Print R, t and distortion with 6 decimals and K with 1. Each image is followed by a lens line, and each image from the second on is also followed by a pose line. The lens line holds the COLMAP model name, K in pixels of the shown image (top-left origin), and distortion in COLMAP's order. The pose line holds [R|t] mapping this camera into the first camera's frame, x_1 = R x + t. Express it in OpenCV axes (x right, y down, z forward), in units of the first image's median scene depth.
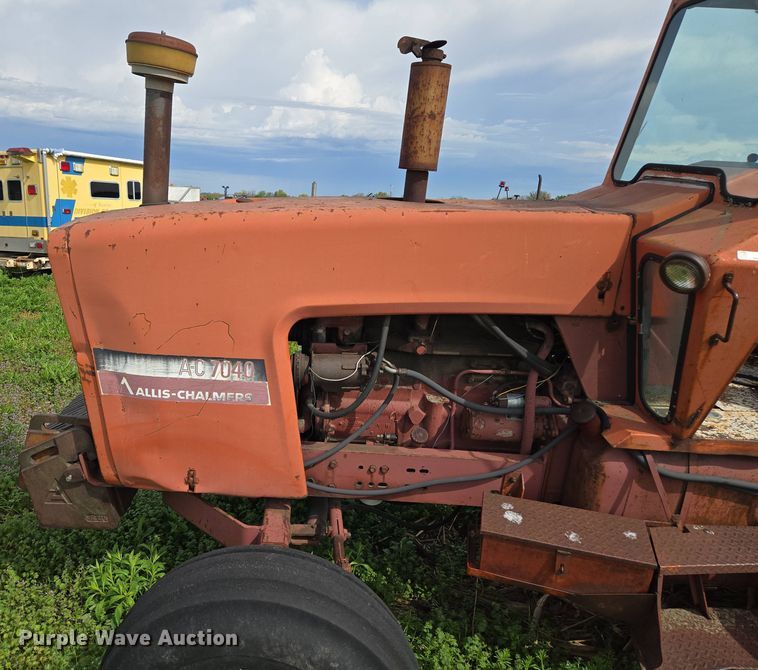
lens RADIAL K [[598.5, 0, 310.0], [0, 598.5, 338.4], [0, 0, 1]] dist [0.068002, -0.047881]
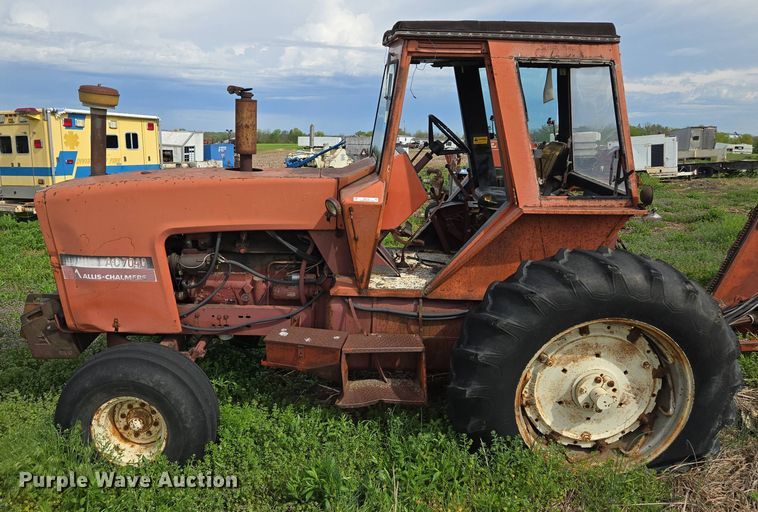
lens RADIAL K [[606.9, 0, 353.9], [0, 606.9, 247.2], [0, 0, 1]] dist [0.095145, -0.091198]
pose [[0.998907, -0.029628, 0.036142, 0.473222], [0.031290, 0.998436, -0.046339, 0.109233], [-0.034712, 0.047419, 0.998272, -0.923929]]
